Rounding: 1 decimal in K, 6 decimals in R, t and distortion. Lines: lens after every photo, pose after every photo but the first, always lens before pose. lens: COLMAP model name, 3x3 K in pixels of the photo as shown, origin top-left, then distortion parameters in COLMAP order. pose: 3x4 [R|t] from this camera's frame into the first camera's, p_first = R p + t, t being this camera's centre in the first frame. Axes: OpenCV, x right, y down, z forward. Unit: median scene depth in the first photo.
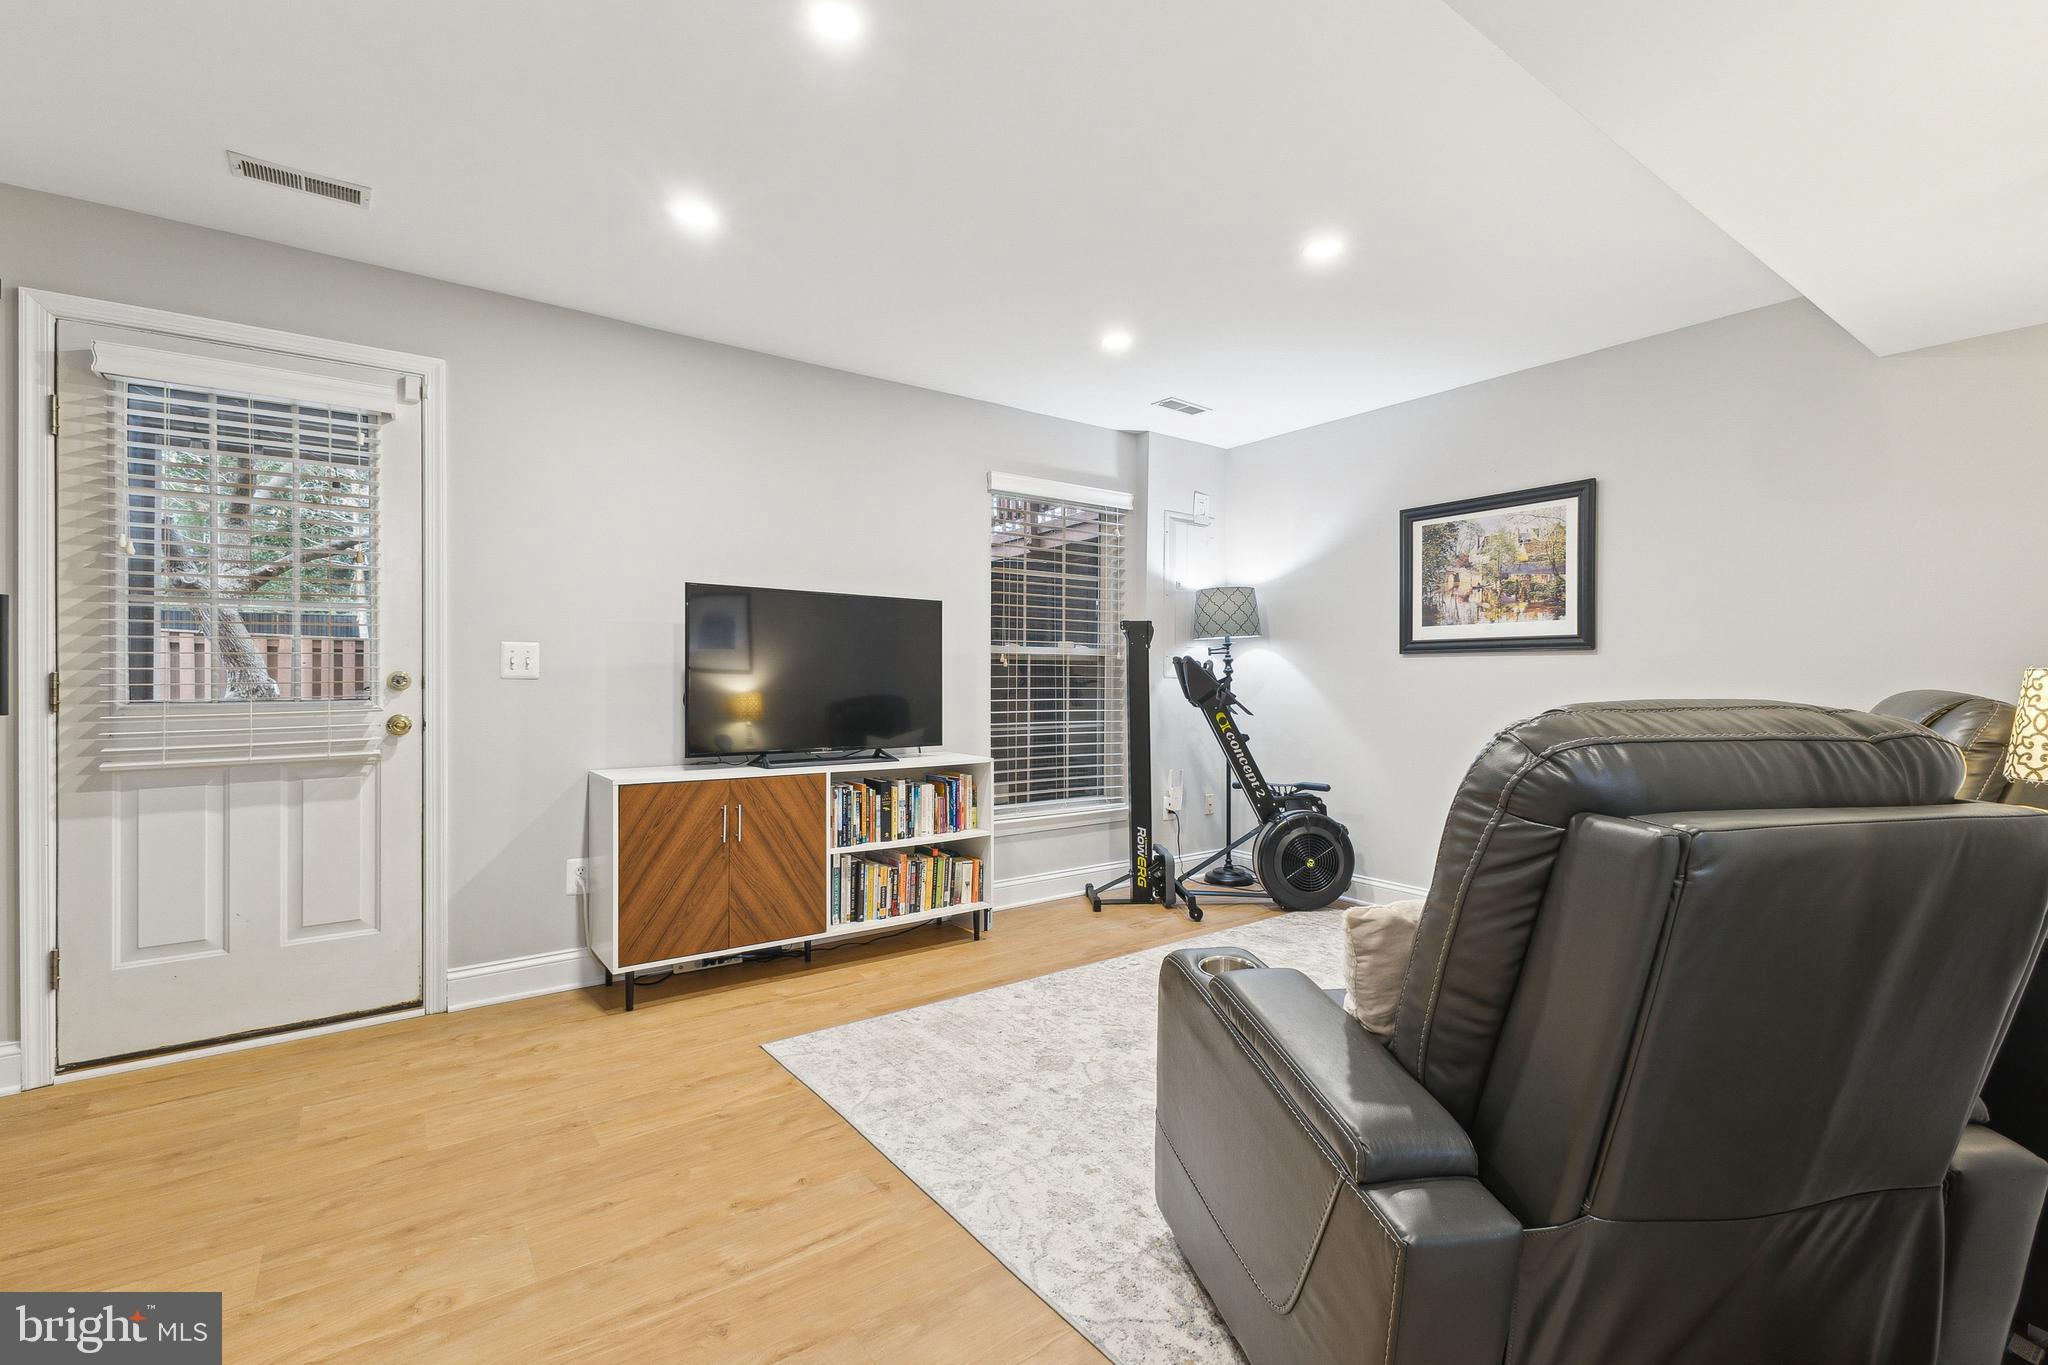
lens RADIAL K [[899.6, 0, 1029.0], [0, 899.6, 679.7], [0, 0, 1]] dist [0.018828, -0.000133]
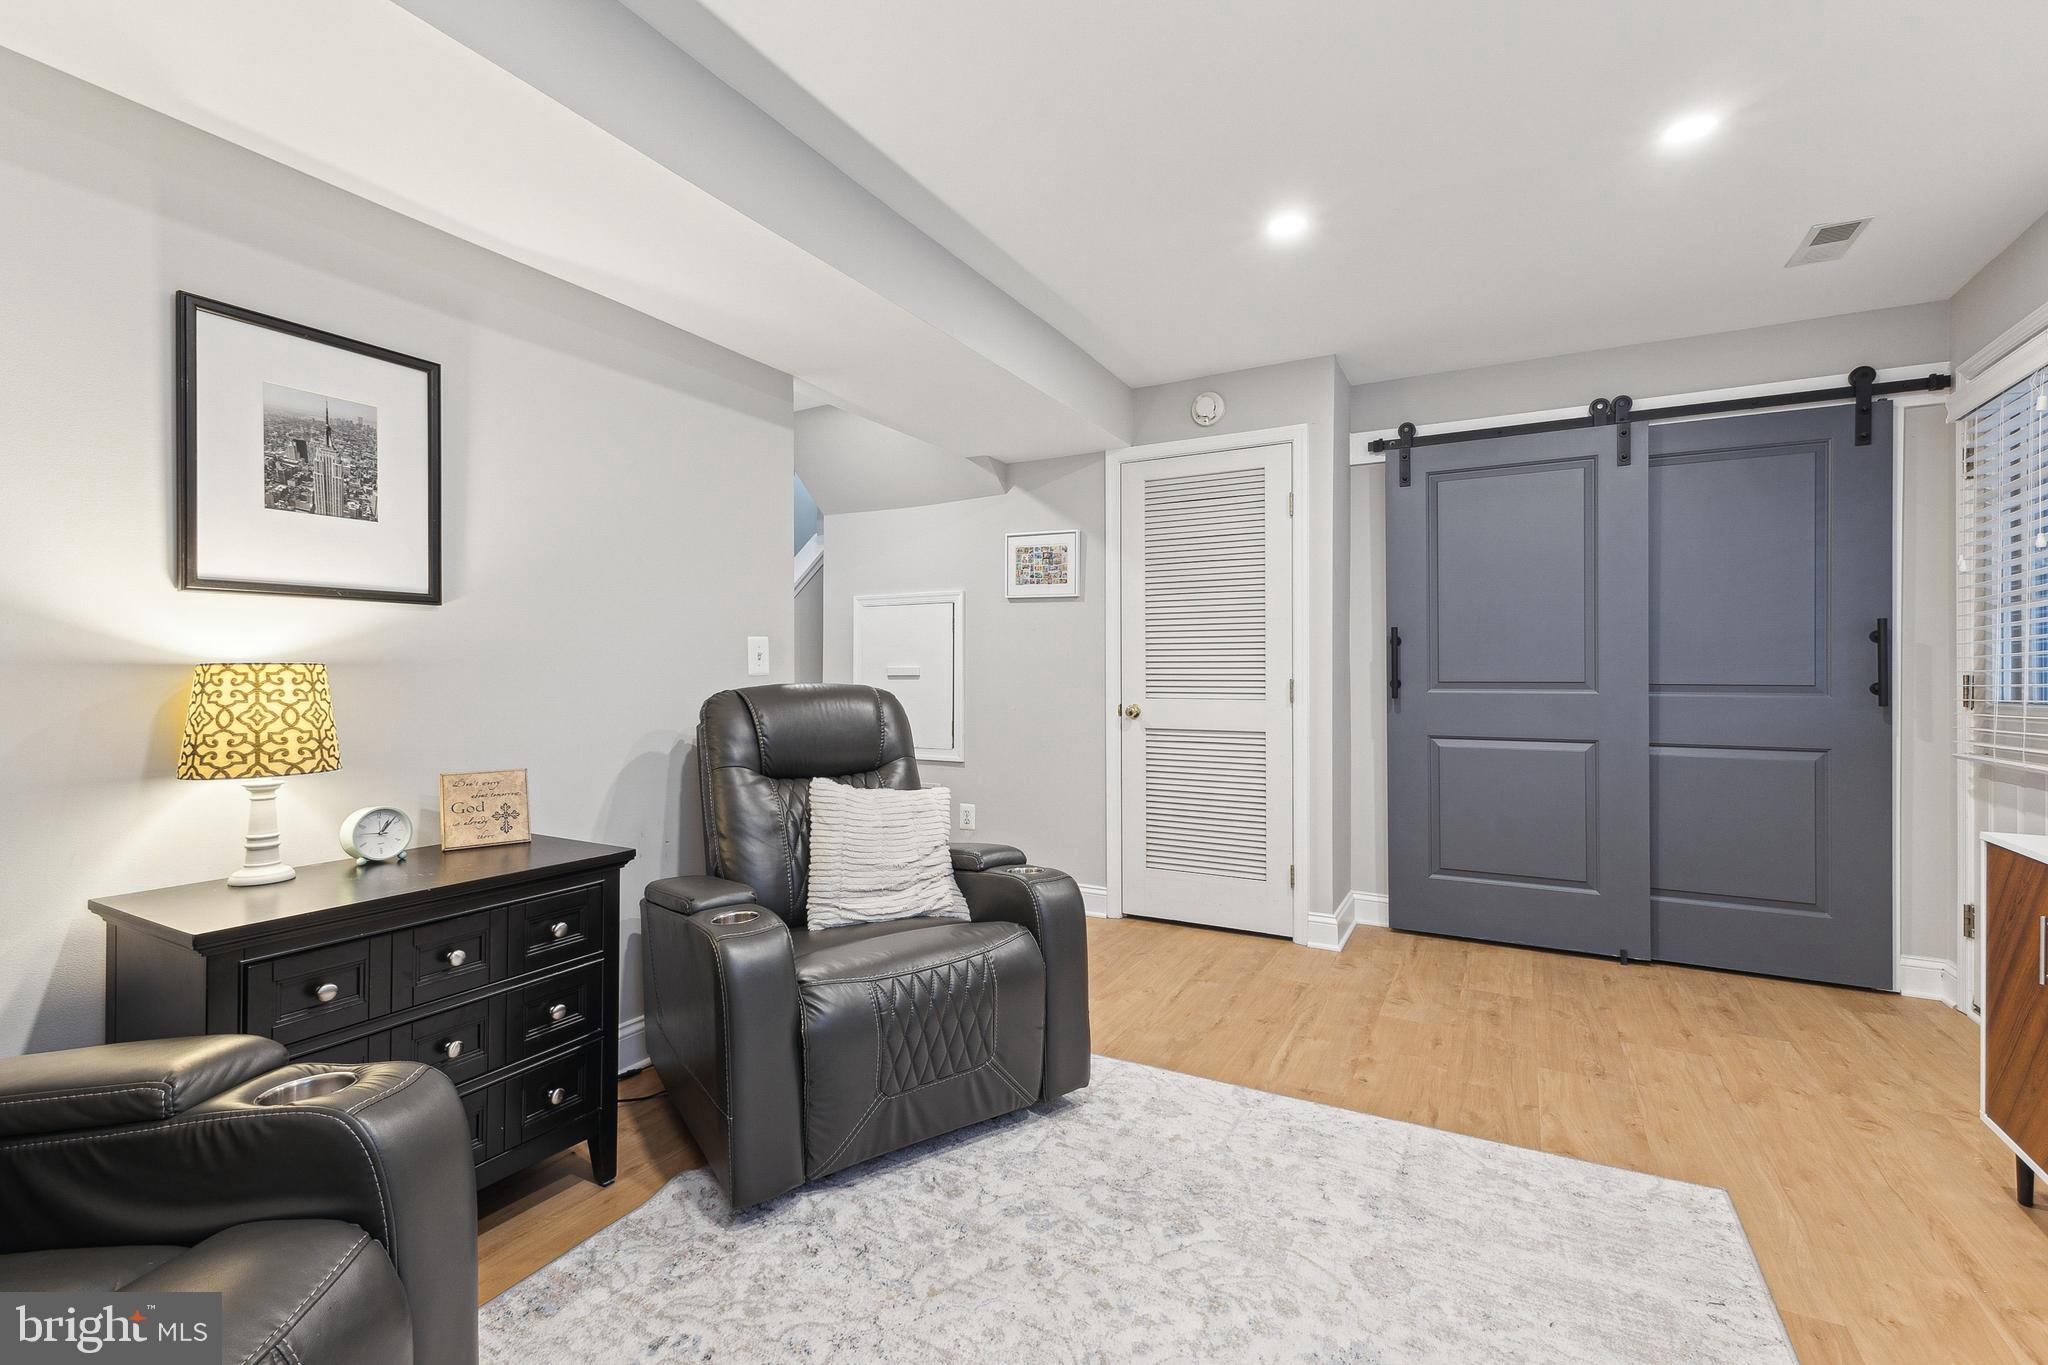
lens RADIAL K [[899.6, 0, 1023.9], [0, 899.6, 678.5], [0, 0, 1]] dist [0.018828, -0.000133]
pose [[-0.909223, -0.003854, -0.416291, 0.616201], [-0.006489, 0.999967, 0.004914, -0.000181], [0.416259, 0.007169, -0.909218, 1.720850]]
